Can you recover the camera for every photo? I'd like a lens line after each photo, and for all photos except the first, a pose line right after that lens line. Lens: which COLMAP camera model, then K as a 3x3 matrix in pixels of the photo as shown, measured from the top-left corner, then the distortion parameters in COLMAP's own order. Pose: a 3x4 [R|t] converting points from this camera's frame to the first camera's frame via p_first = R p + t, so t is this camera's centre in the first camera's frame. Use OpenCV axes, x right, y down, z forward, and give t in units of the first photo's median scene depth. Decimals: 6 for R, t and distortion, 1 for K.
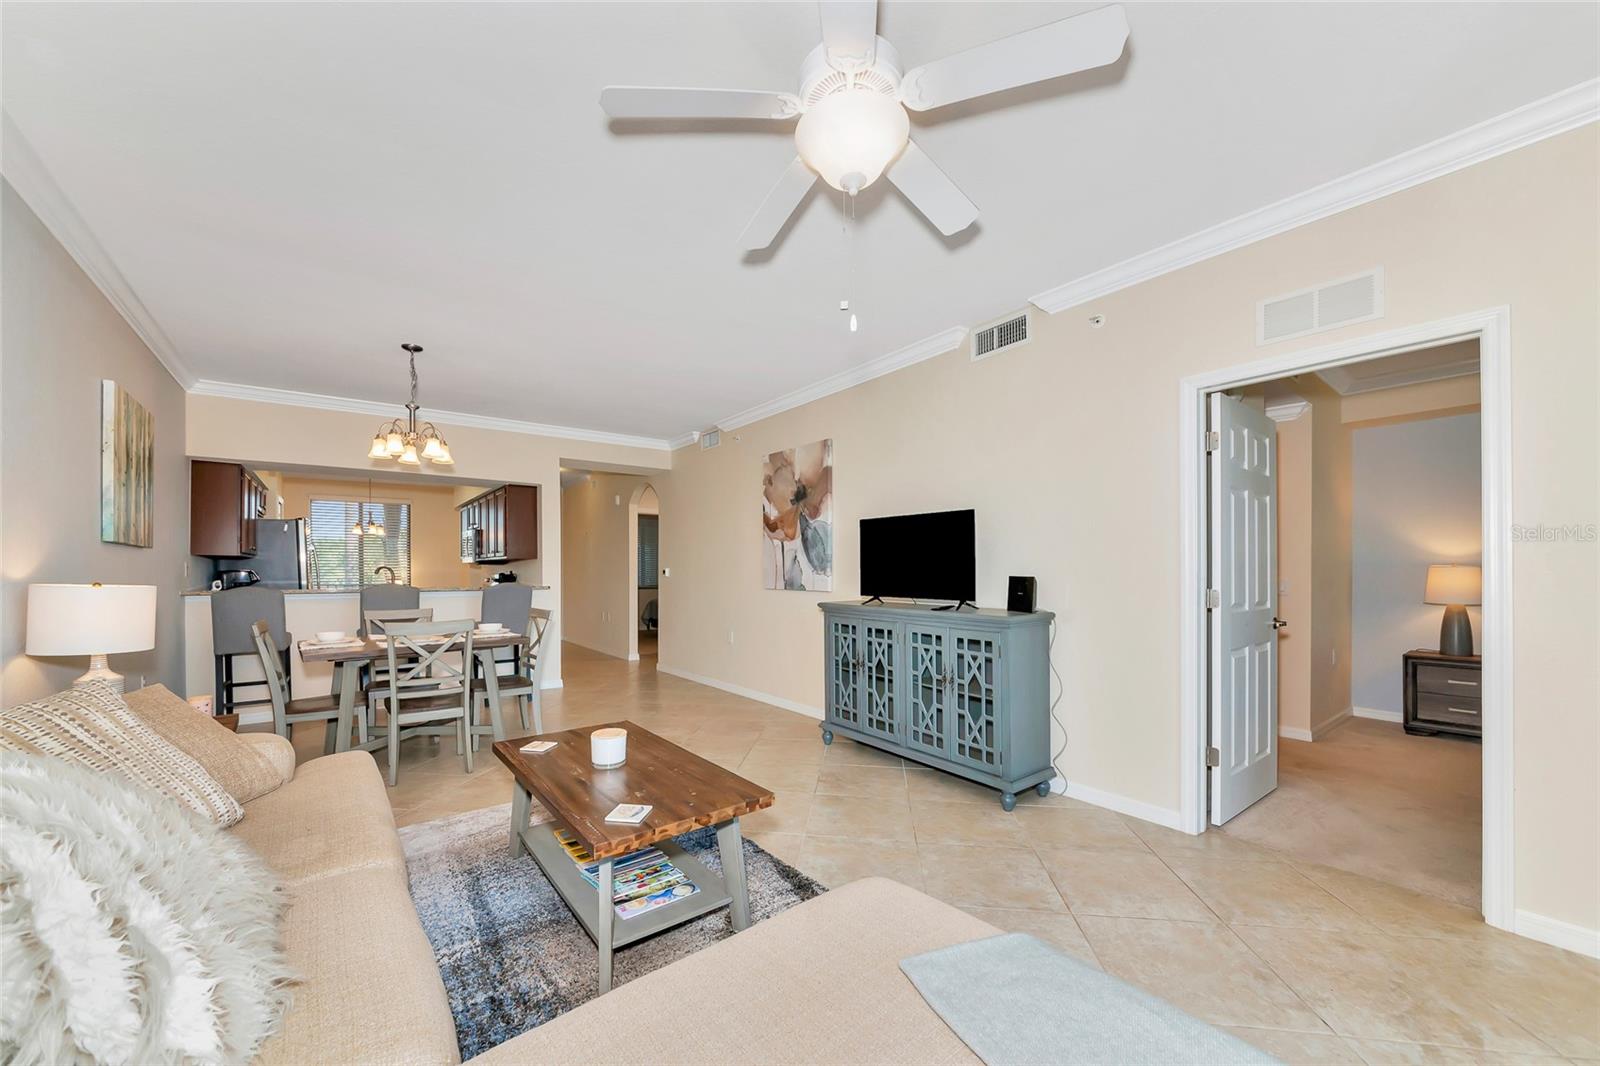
lens RADIAL K [[596.2, 0, 789.4], [0, 596.2, 573.0], [0, 0, 1]] dist [0.000719, -0.000102]
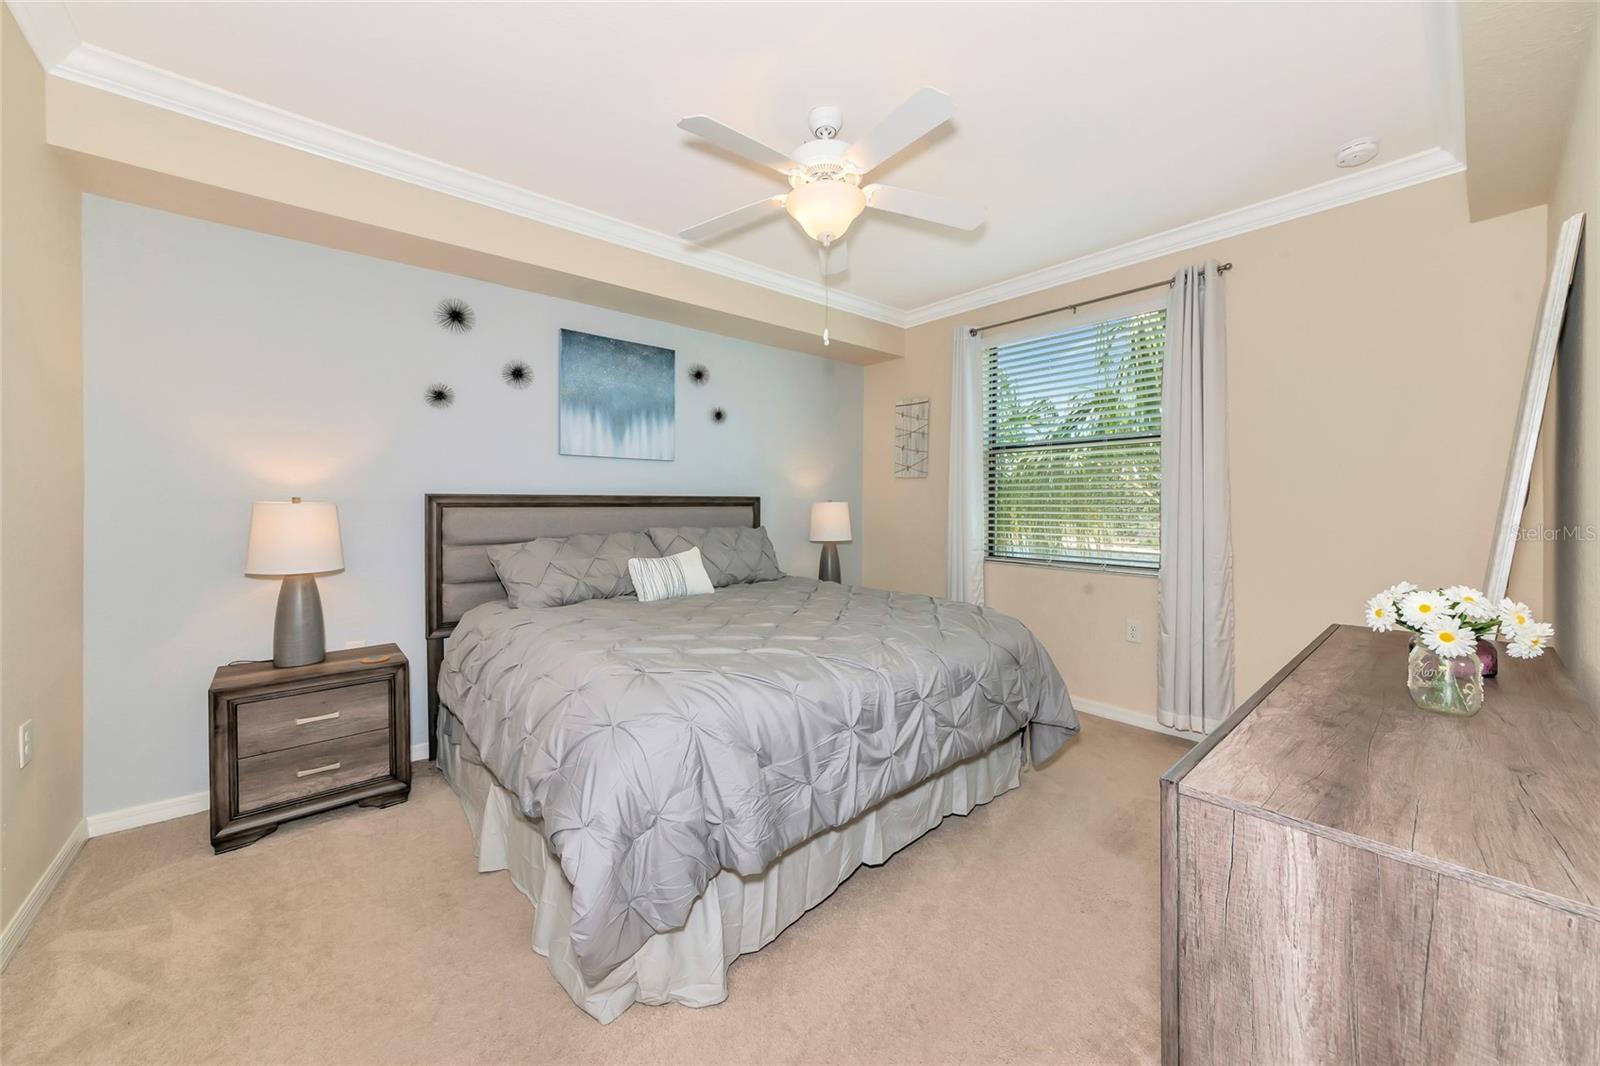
lens RADIAL K [[579.8, 0, 799.8], [0, 579.8, 506.7], [0, 0, 1]] dist [-0.001079, 0.001706]
pose [[-0.061488, -0.008257, 0.998074, 0.544968], [0.001912, 0.999963, 0.008390, -0.010816], [-0.998106, 0.002424, -0.061470, 0.562584]]
